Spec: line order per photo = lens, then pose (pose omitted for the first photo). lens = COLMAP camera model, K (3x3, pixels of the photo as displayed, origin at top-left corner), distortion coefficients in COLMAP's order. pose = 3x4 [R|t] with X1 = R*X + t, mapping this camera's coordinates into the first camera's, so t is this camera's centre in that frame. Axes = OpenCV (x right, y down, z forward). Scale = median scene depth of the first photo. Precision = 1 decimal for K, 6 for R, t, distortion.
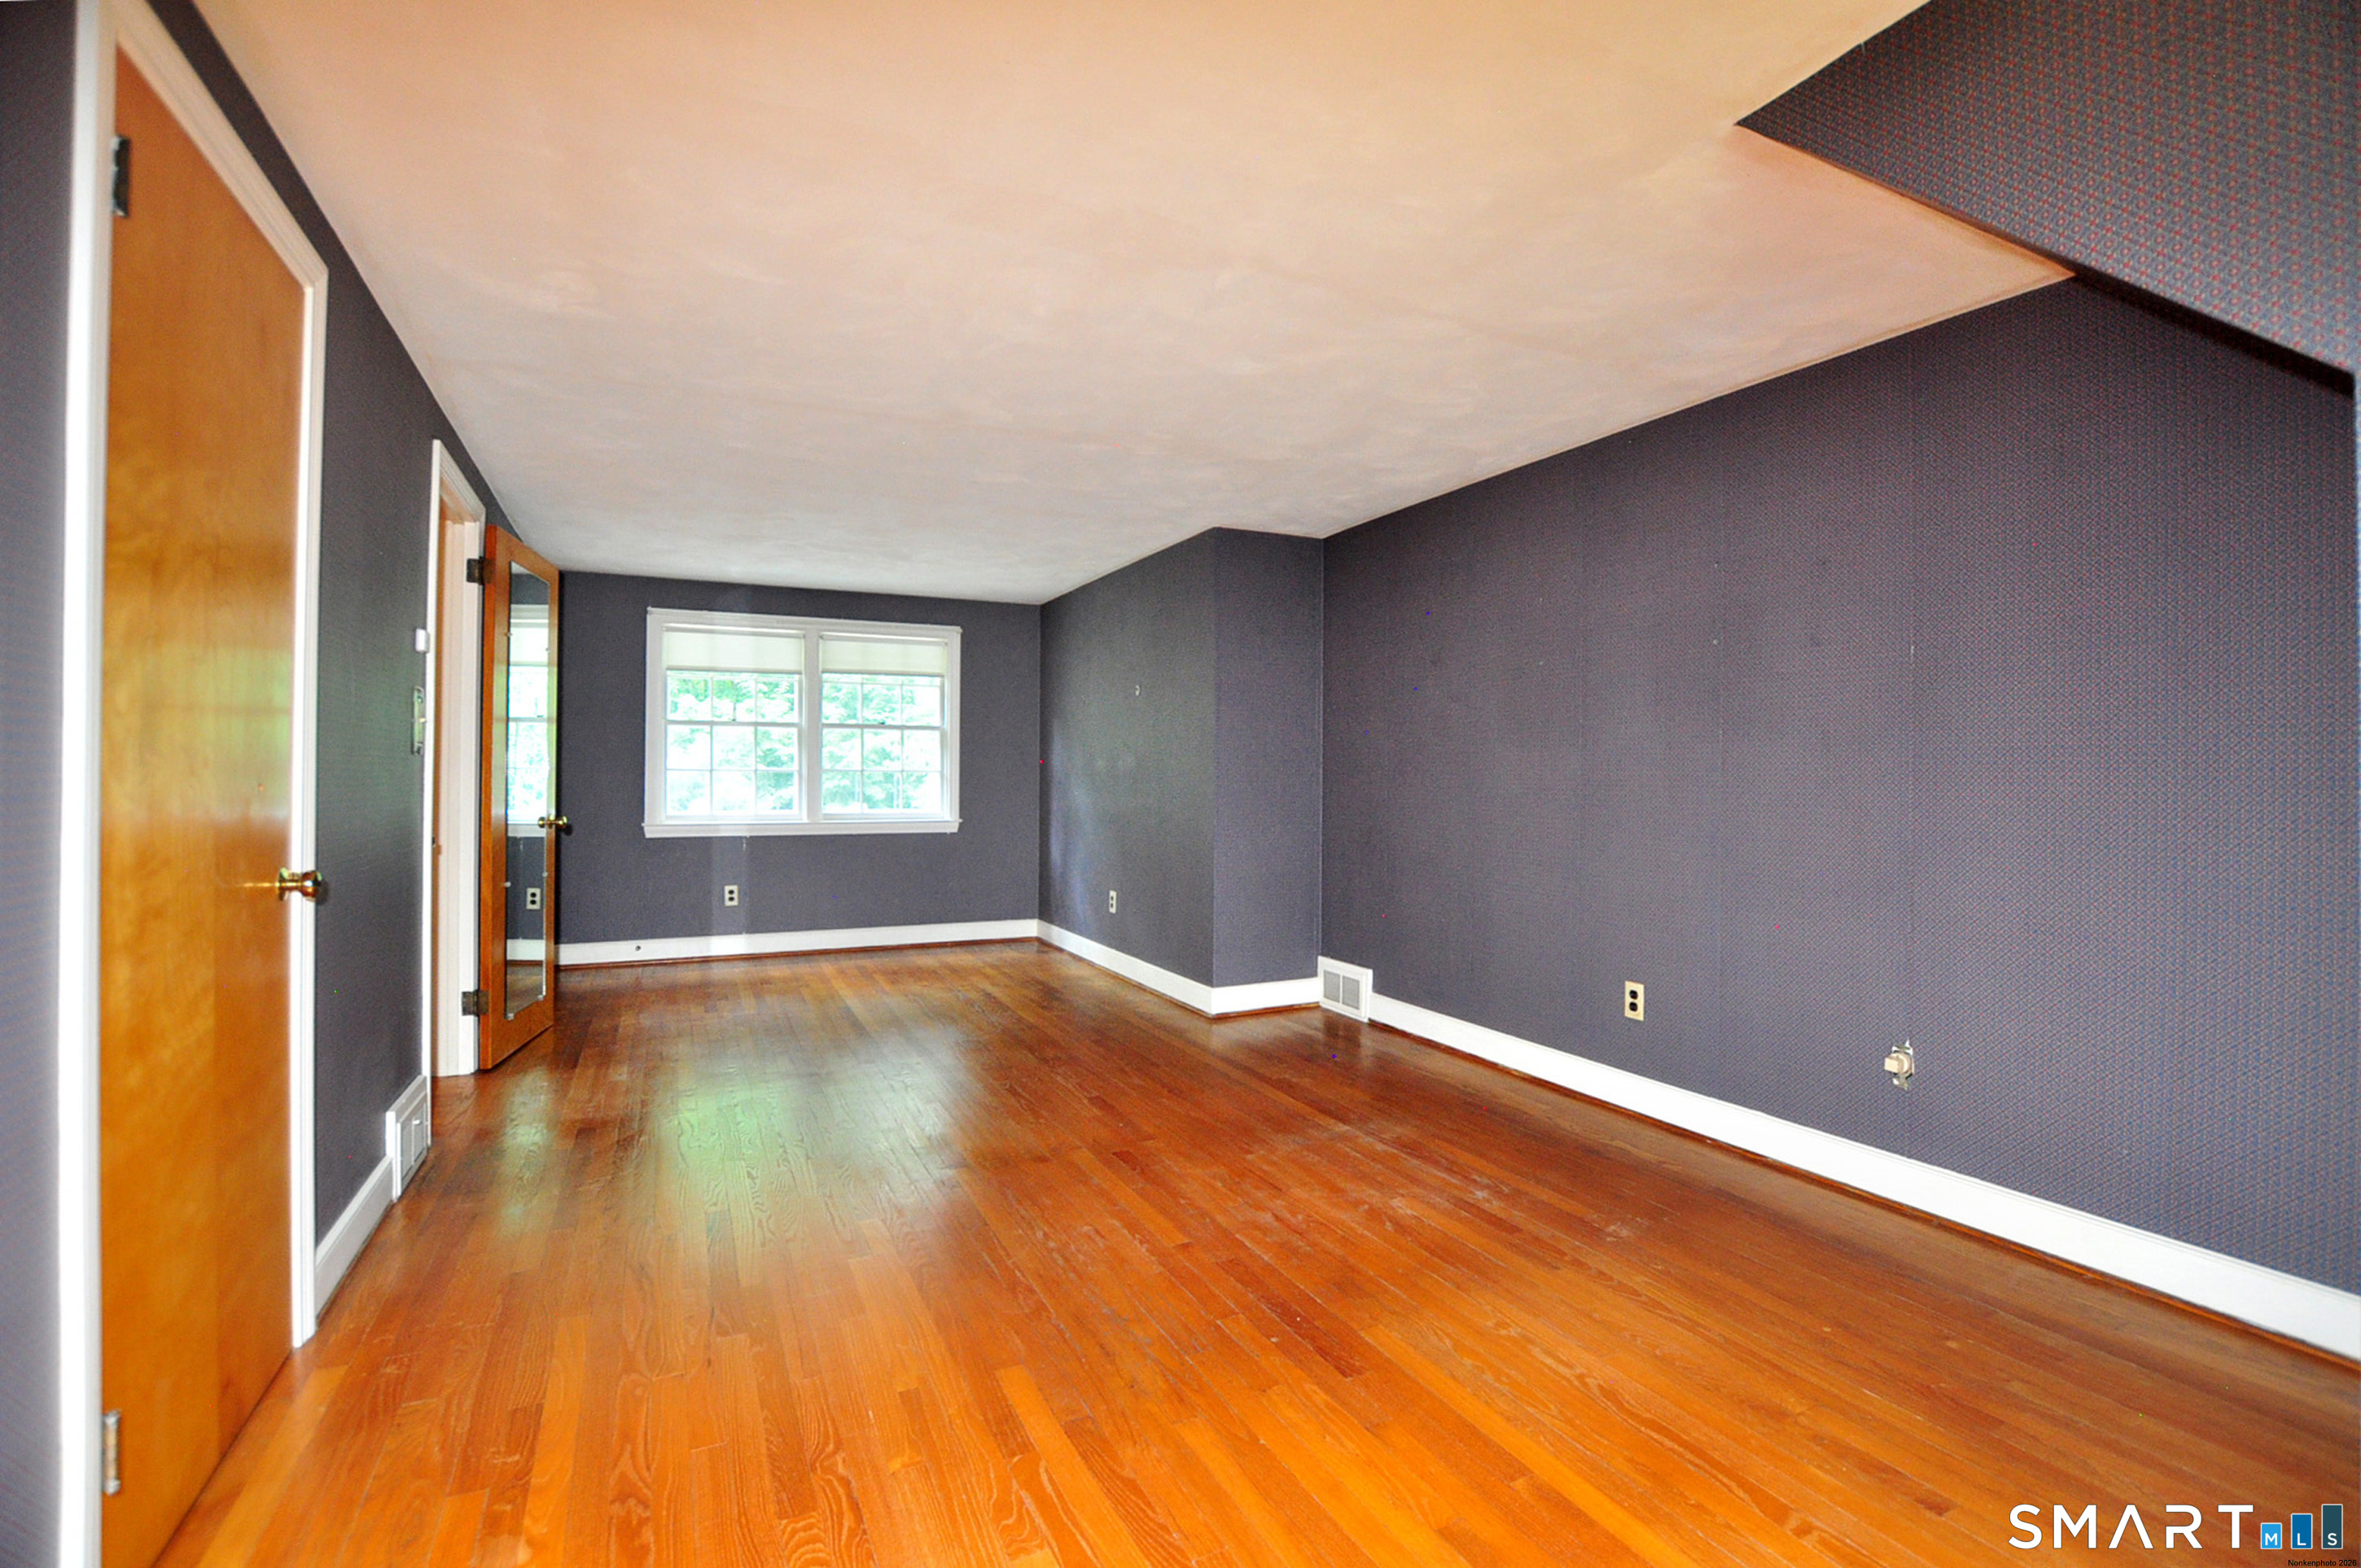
lens RADIAL K [[1042.6, 0, 1178.0], [0, 1042.6, 793.6], [0, 0, 1]] dist [-0.023598, 0.000347]
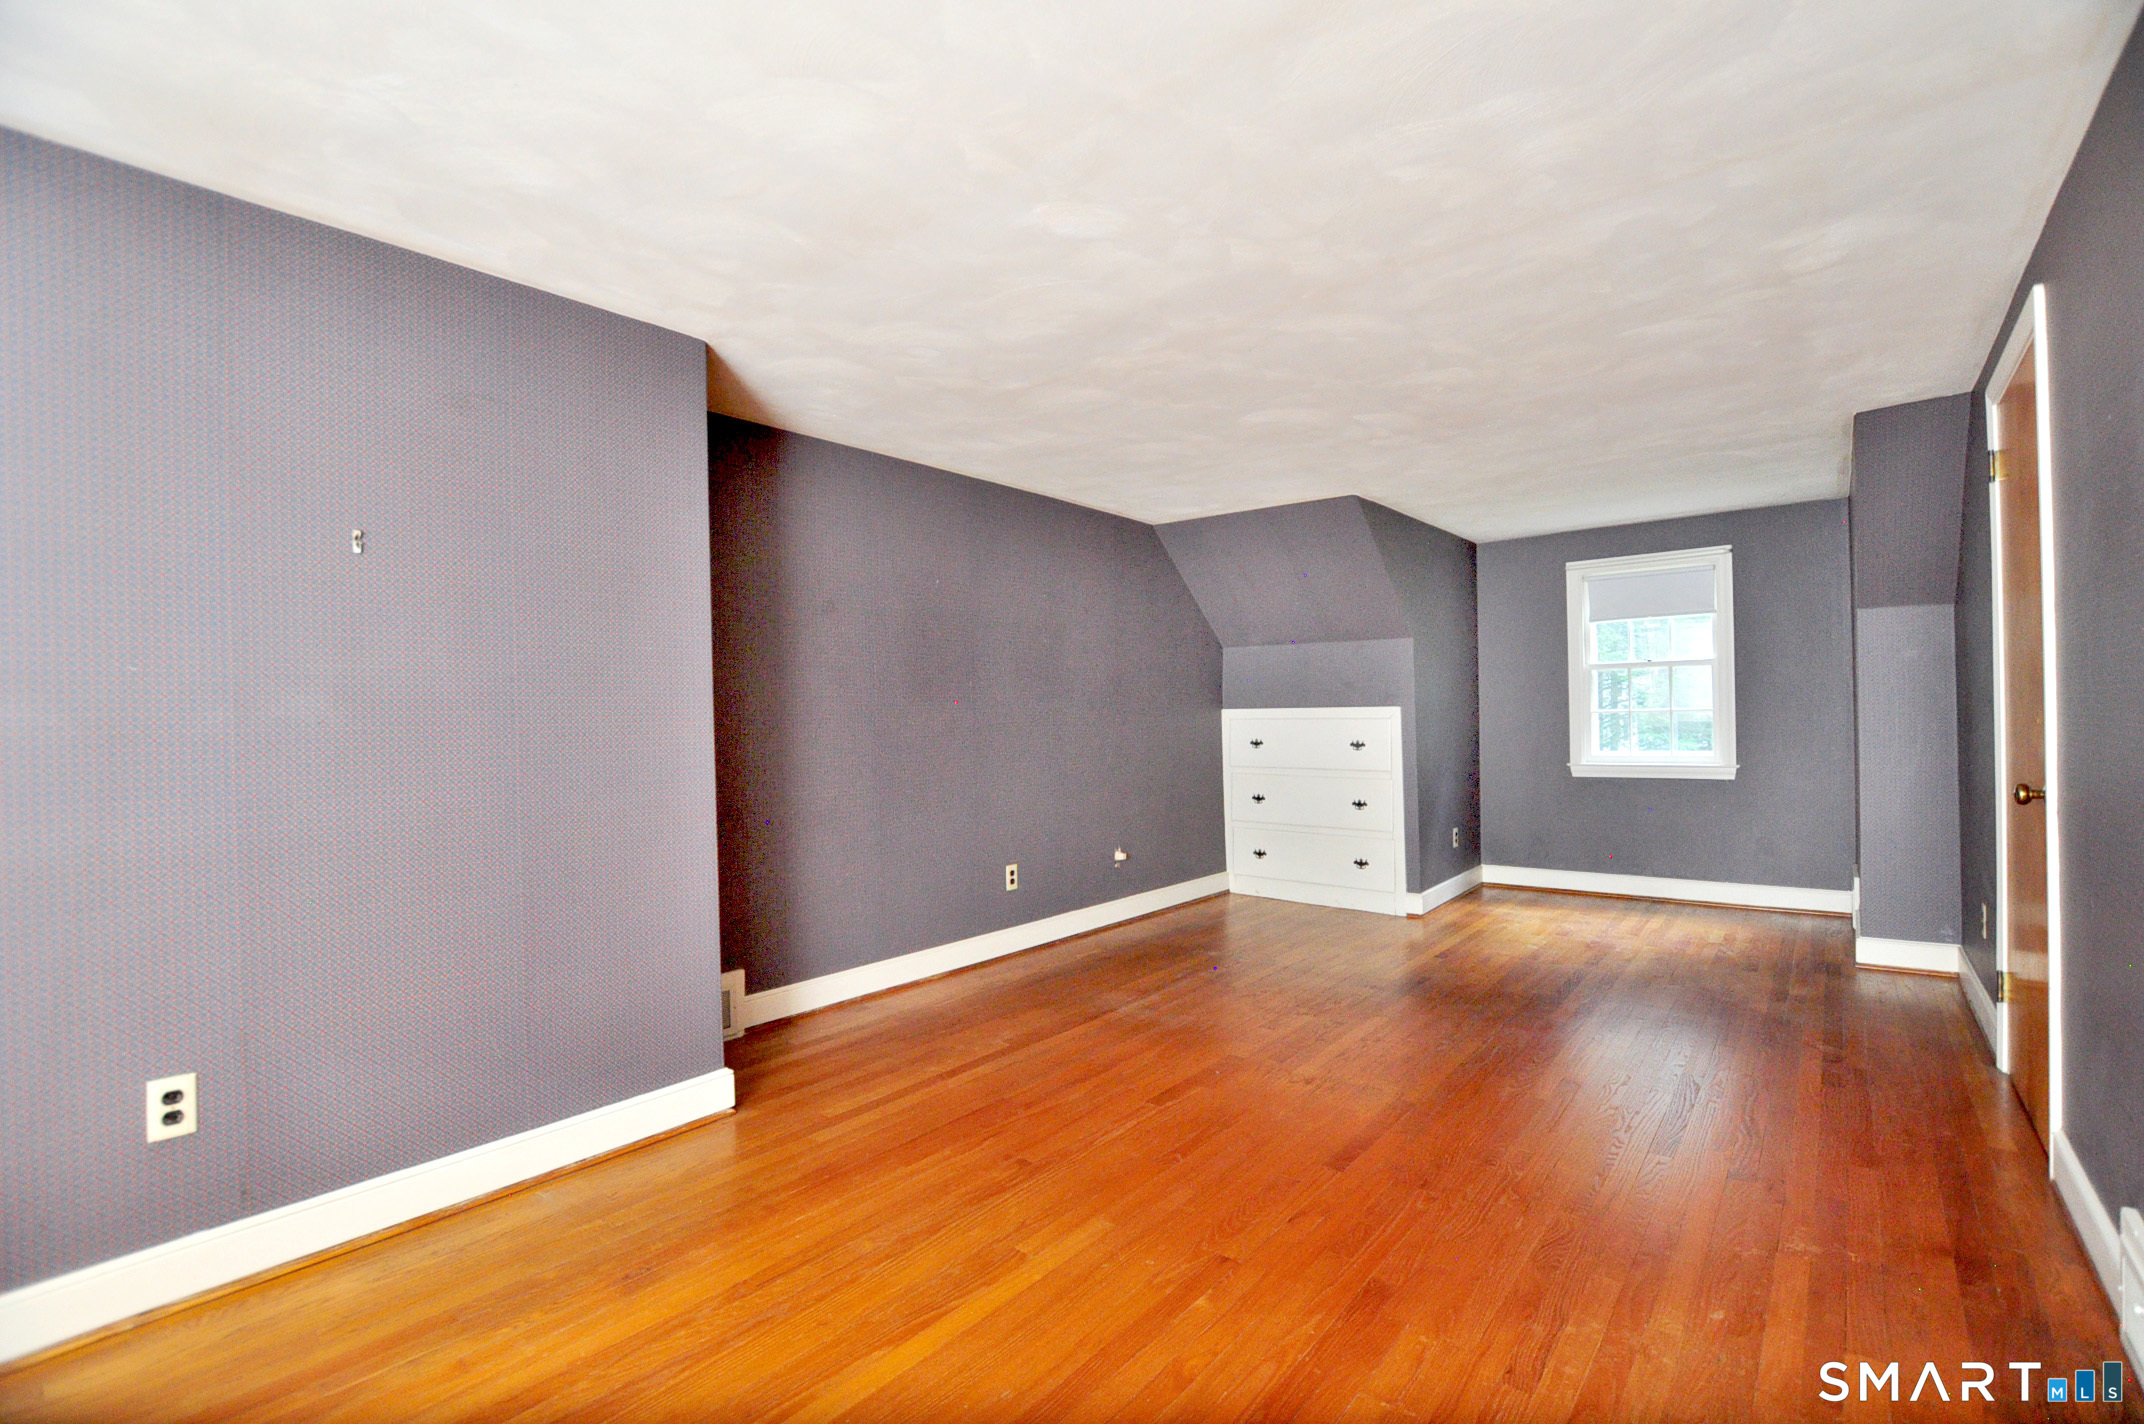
lens RADIAL K [[946.8, 0, 1069.8], [0, 946.8, 720.7], [0, 0, 1]] dist [-0.023598, 0.000347]
pose [[-0.410991, 0.003650, 0.911632, -0.813401], [0.030243, 0.999496, 0.009633, -0.030298], [-0.911138, 0.031530, -0.410894, 1.478488]]
